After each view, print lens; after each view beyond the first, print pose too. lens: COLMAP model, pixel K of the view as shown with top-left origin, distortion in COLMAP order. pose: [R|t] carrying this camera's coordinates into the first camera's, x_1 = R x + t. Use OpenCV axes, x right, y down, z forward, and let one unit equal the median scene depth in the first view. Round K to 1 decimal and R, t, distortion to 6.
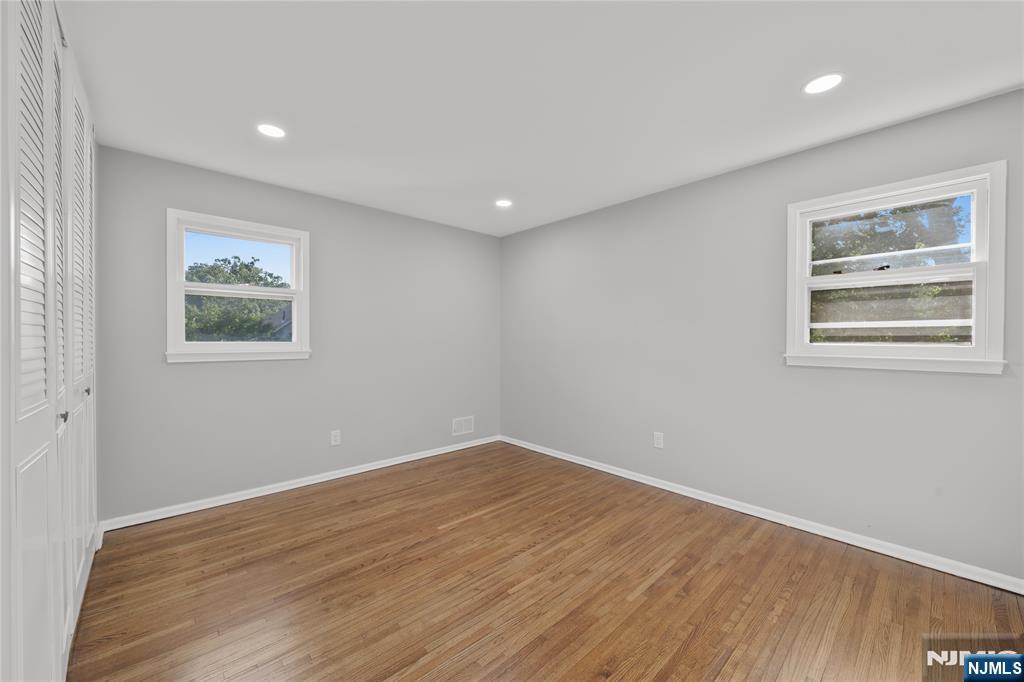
lens RADIAL K [[385.5, 0, 509.4], [0, 385.5, 343.9], [0, 0, 1]] dist [-0.000720, -0.000078]
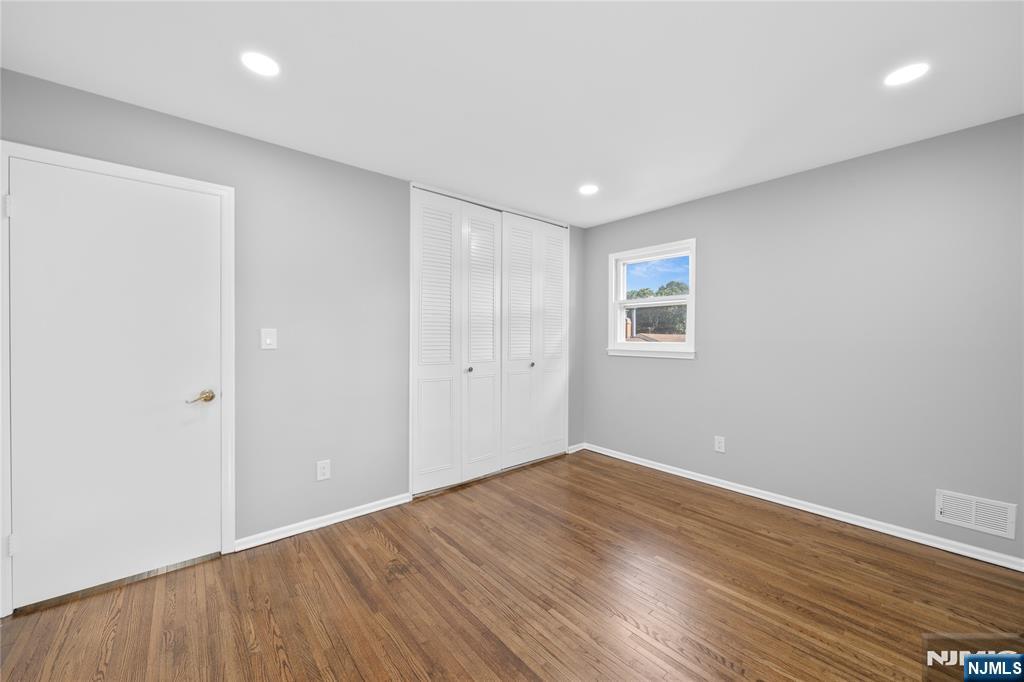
lens RADIAL K [[385.5, 0, 509.4], [0, 385.5, 343.9], [0, 0, 1]] dist [-0.000720, -0.000078]
pose [[-0.029905, 0.016019, -0.999424, 0.626900], [-0.018808, 0.999686, 0.016586, -0.012774], [0.999376, 0.019294, -0.029594, 0.614135]]
